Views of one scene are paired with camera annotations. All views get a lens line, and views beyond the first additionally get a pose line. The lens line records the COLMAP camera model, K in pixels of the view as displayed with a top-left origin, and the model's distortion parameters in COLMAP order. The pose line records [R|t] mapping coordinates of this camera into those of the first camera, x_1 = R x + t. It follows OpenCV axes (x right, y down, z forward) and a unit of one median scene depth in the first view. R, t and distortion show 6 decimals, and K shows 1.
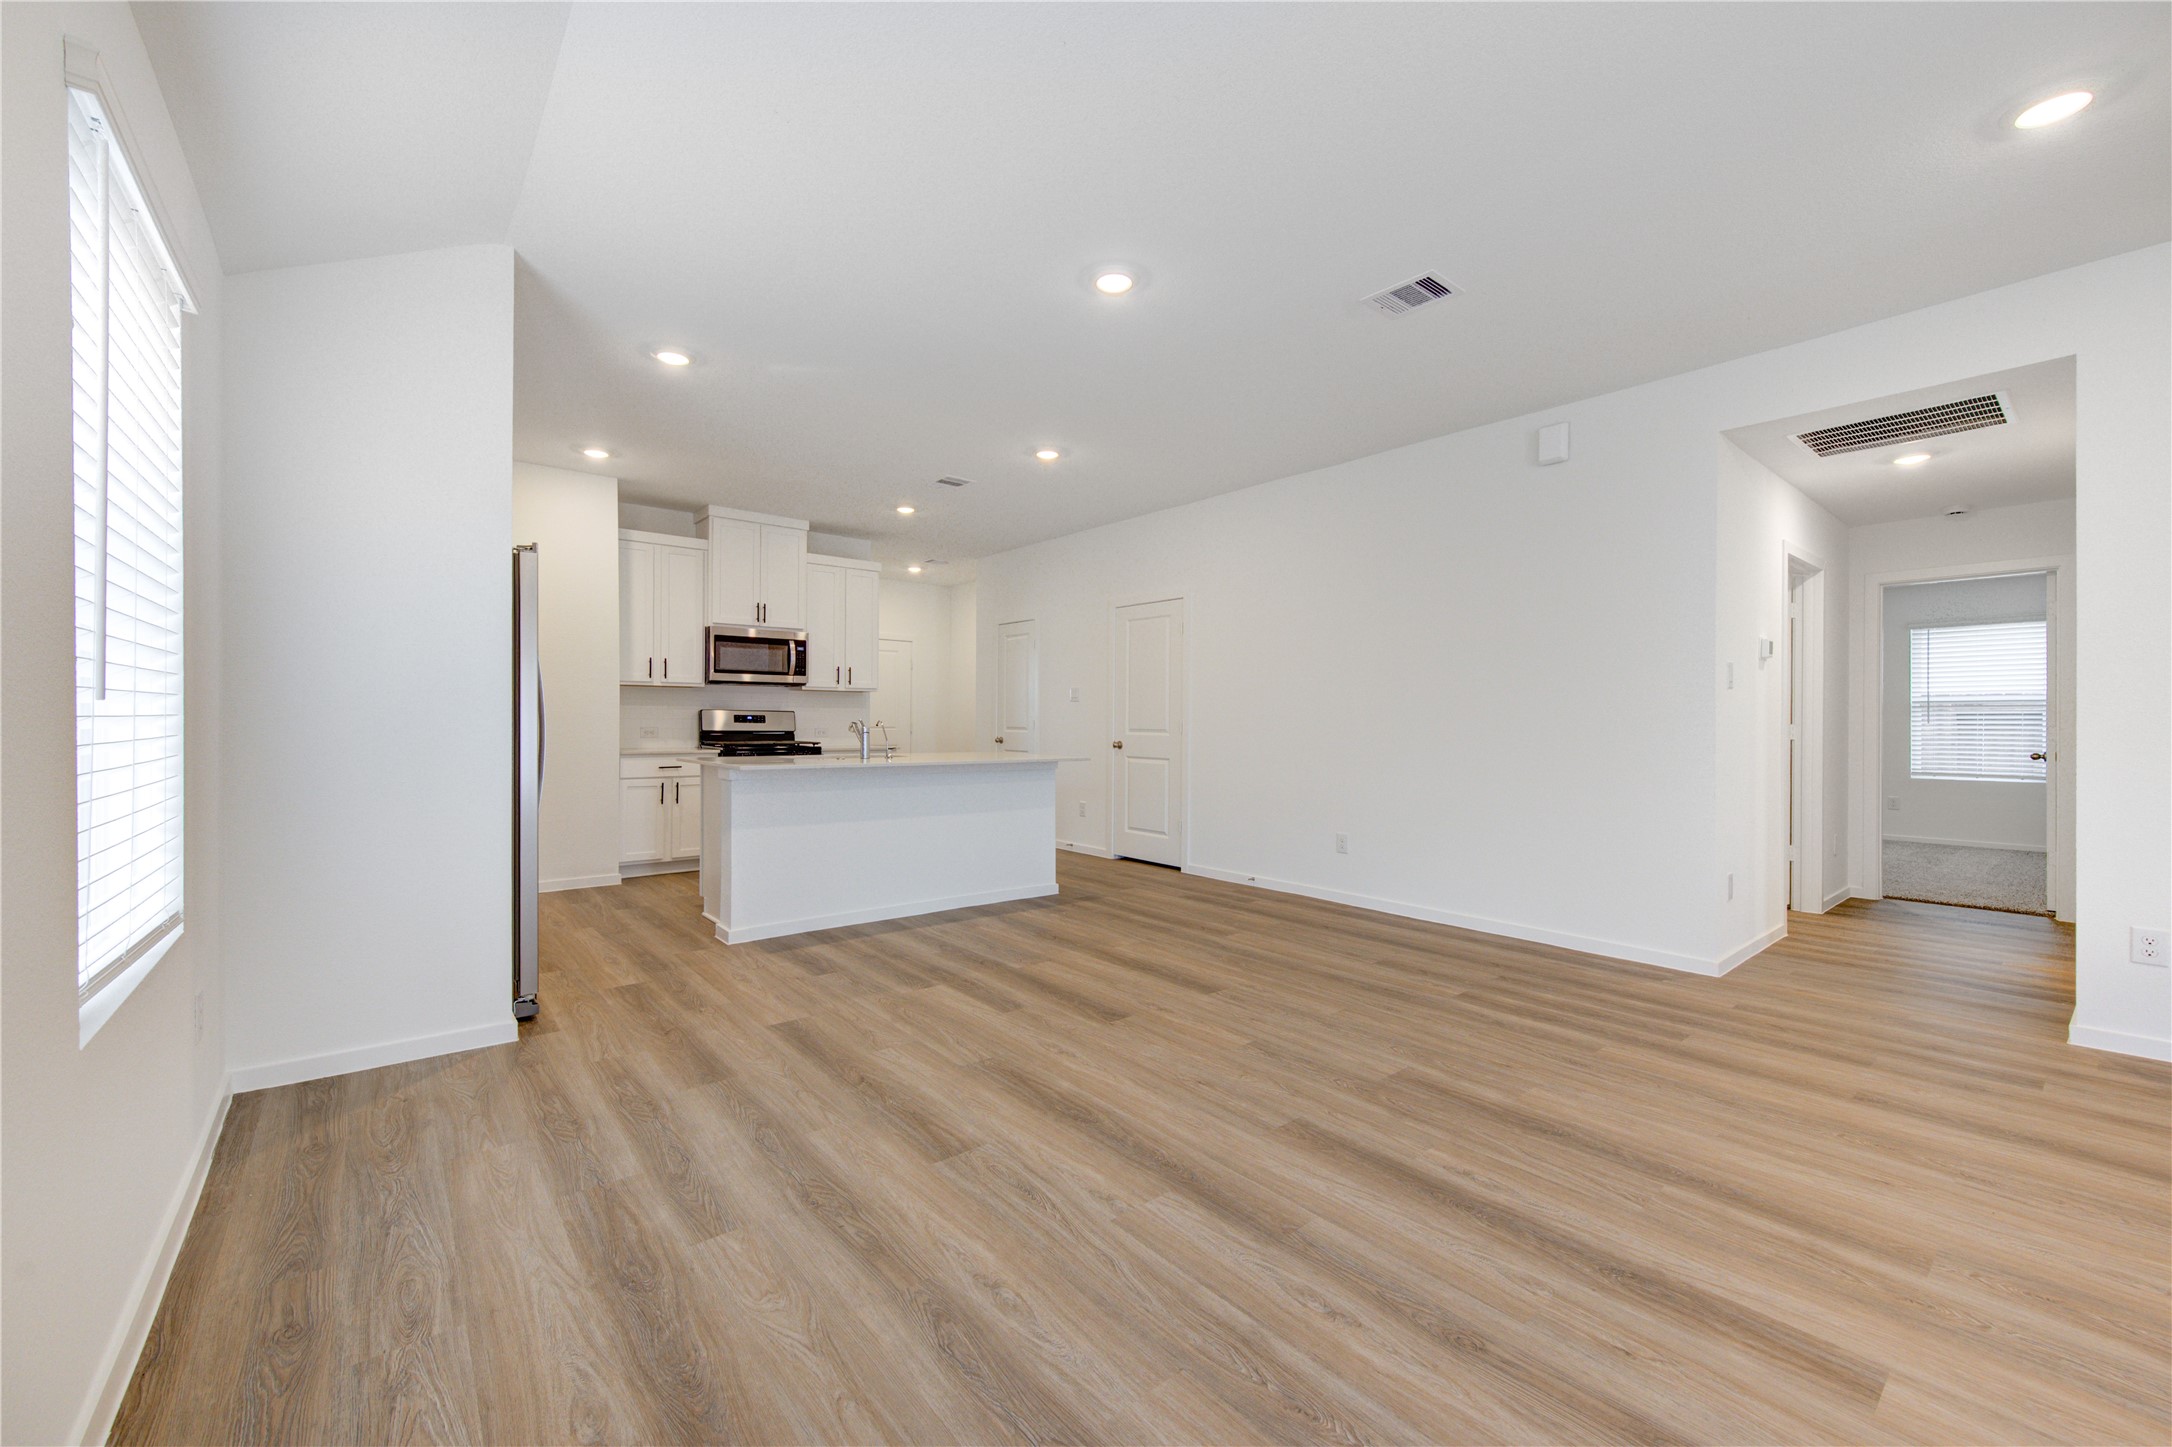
lens RADIAL K [[852.2, 0, 1080.3], [0, 852.2, 720.8], [0, 0, 1]] dist [0.001445, -0.000045]
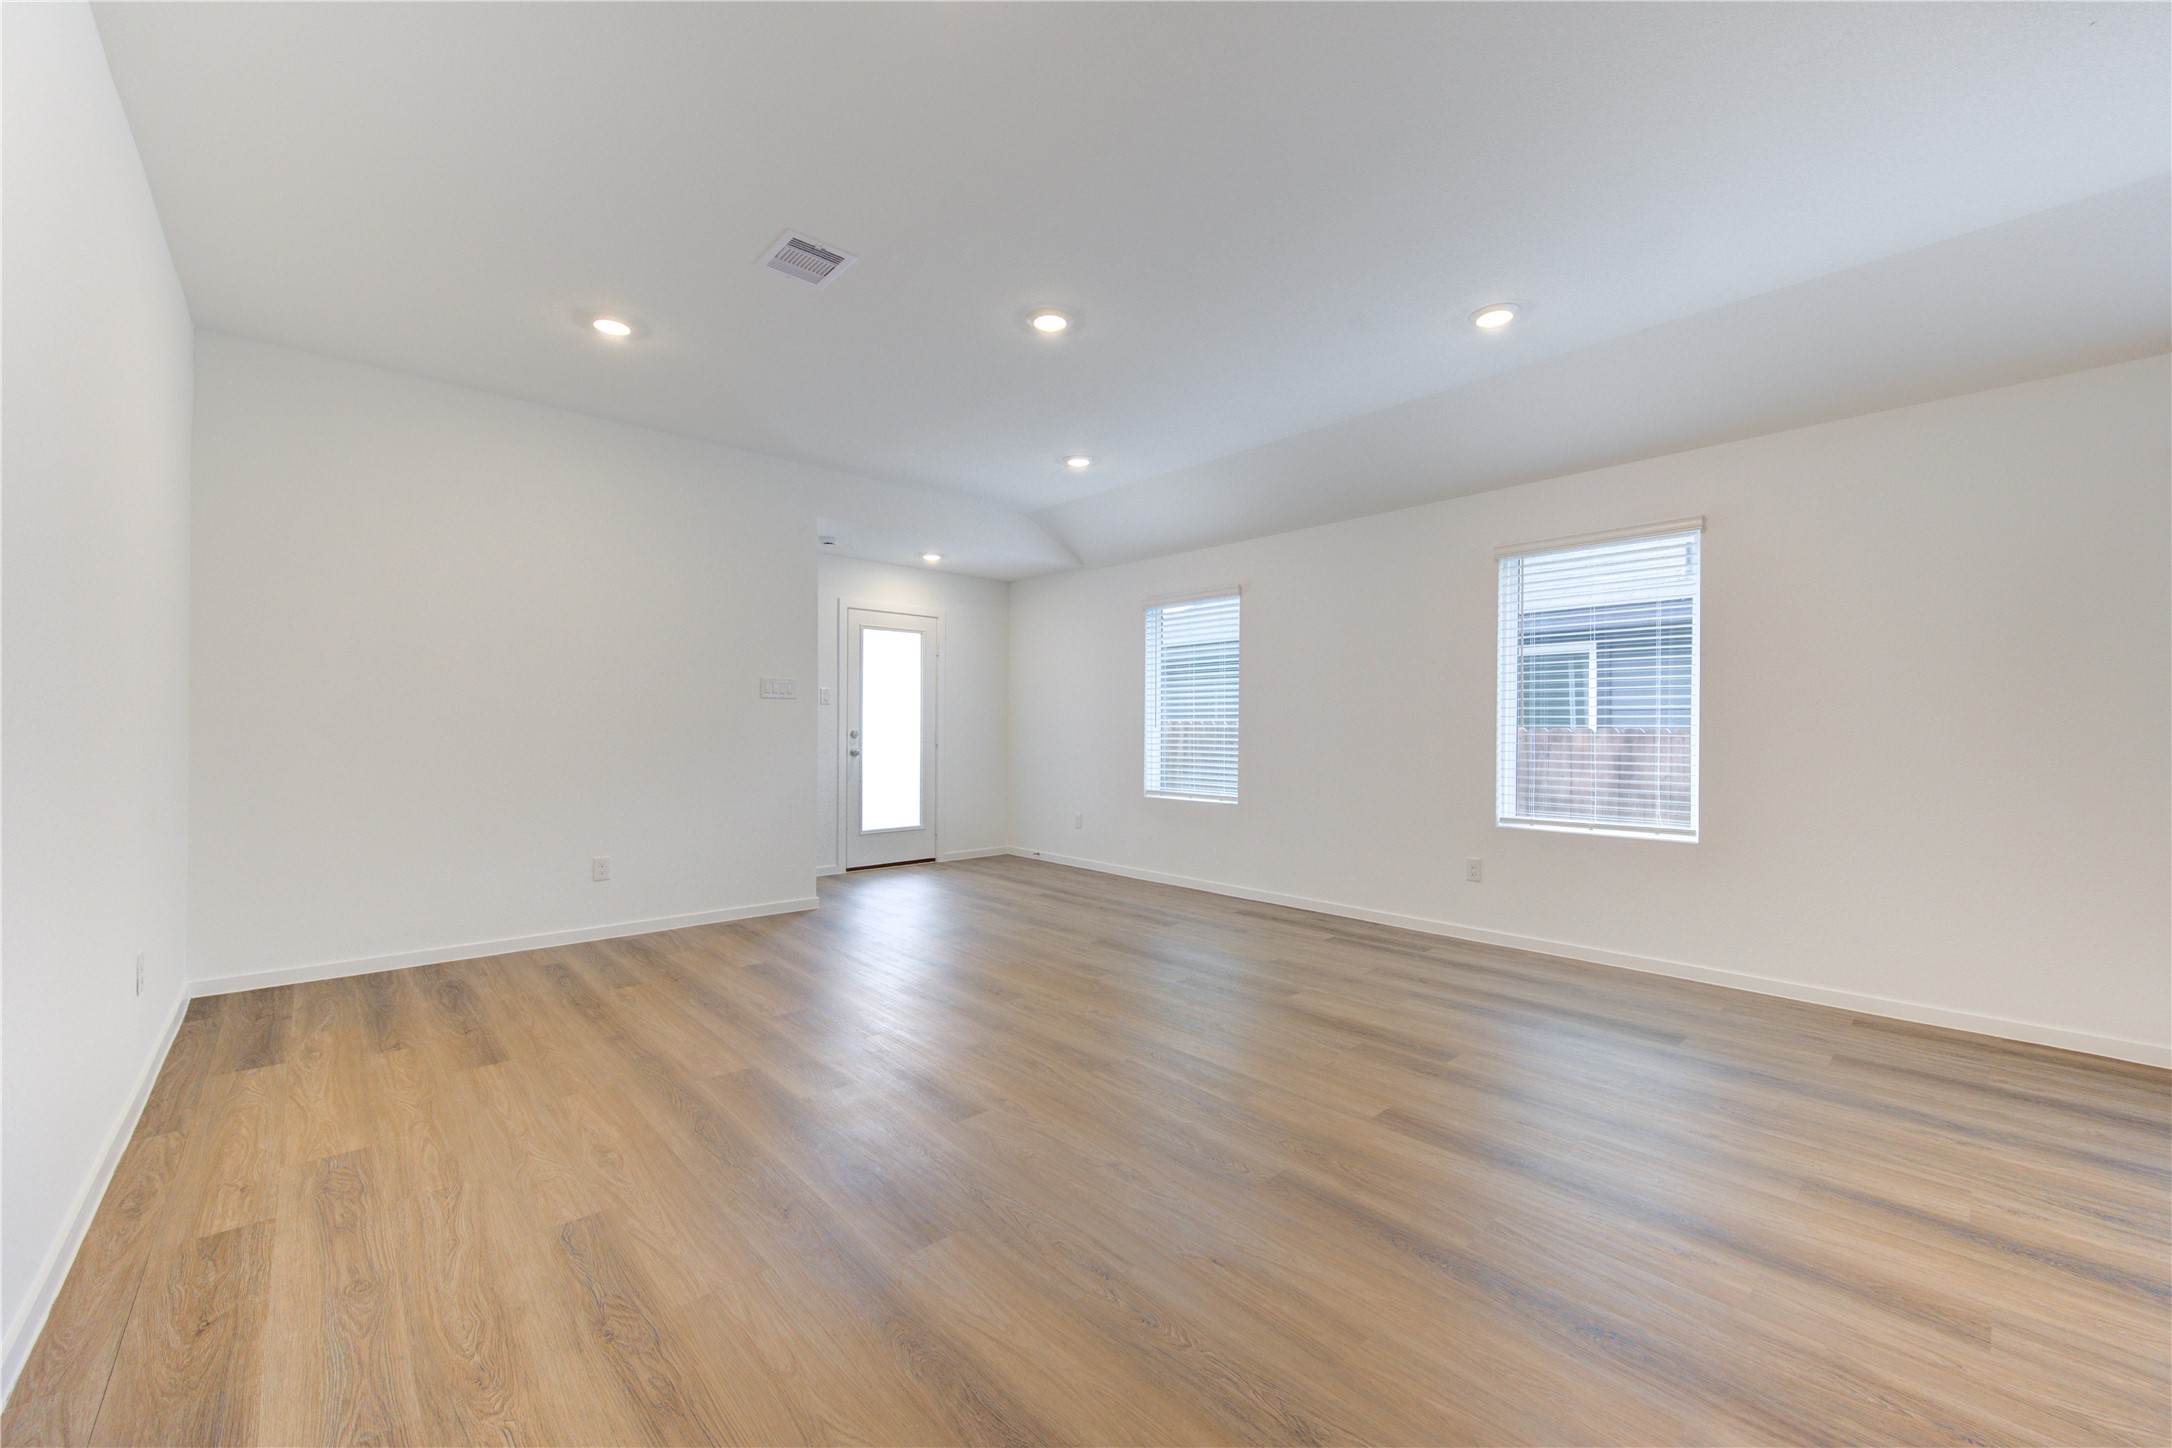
lens RADIAL K [[849.3, 0, 1092.0], [0, 849.3, 730.0], [0, 0, 1]] dist [-0.001083, 0.000717]
pose [[-0.998218, -0.009499, -0.058907, 0.763854], [-0.009346, 0.999952, -0.002886, 0.006715], [0.058931, -0.002330, -0.998259, 1.257356]]
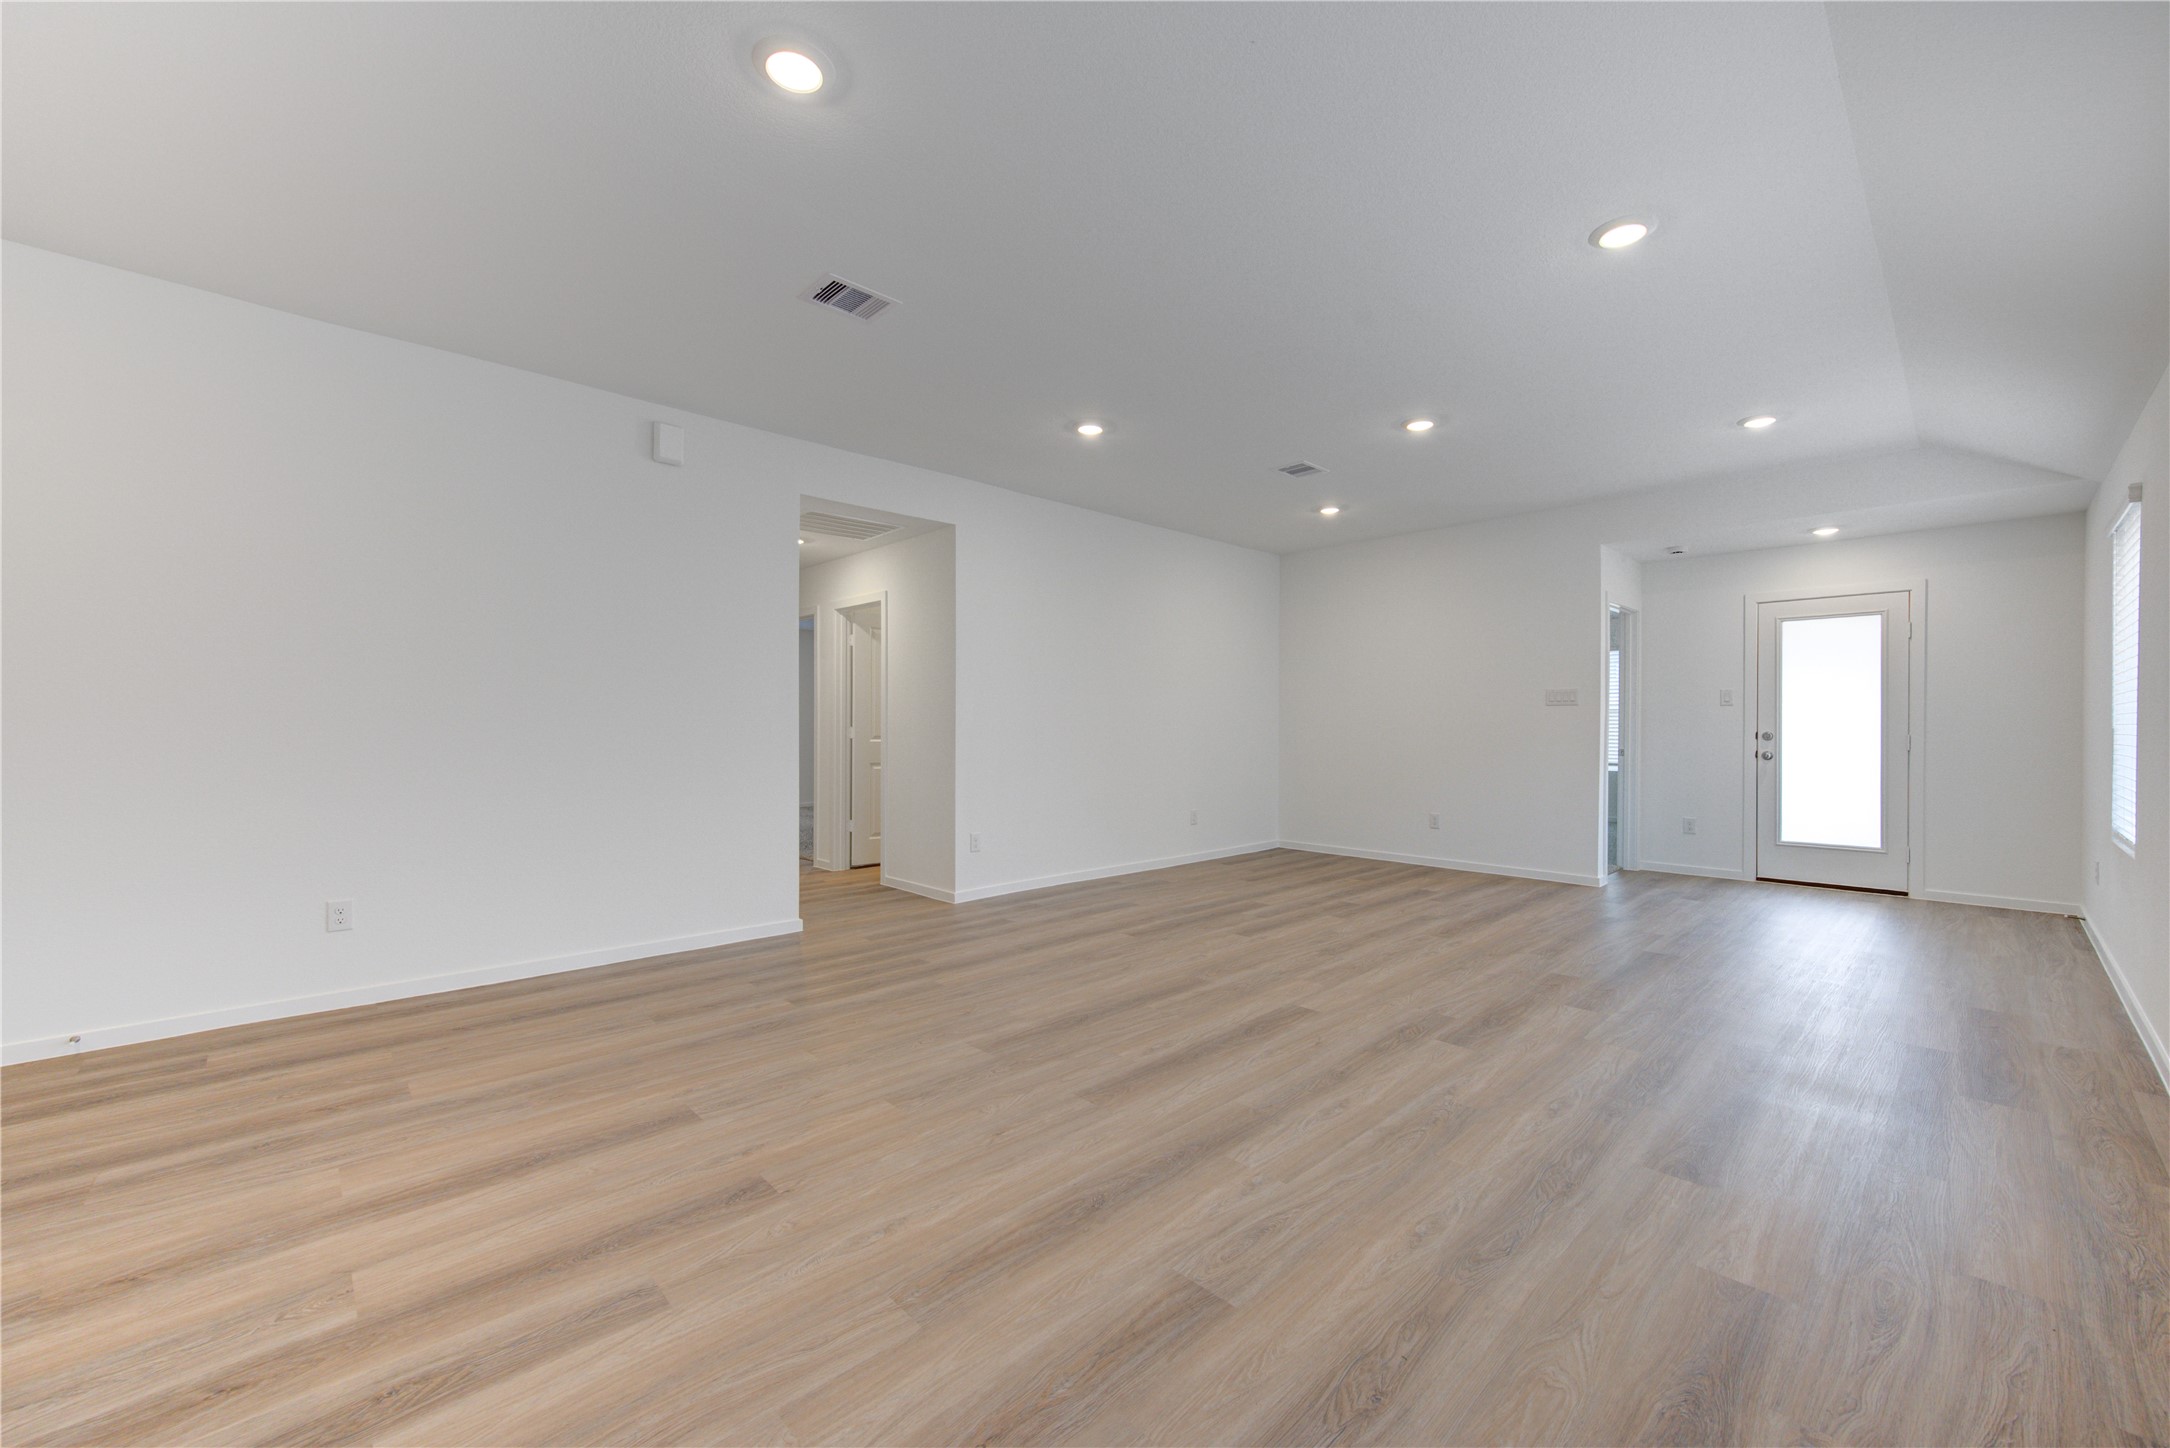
lens RADIAL K [[848.6, 0, 1091.0], [0, 848.6, 730.0], [0, 0, 1]] dist [-0.001083, 0.000717]
pose [[-0.076373, -0.010295, 0.997026, -0.651579], [-0.004475, 0.999940, 0.009983, -0.010642], [-0.997069, -0.003699, -0.076414, 0.836152]]
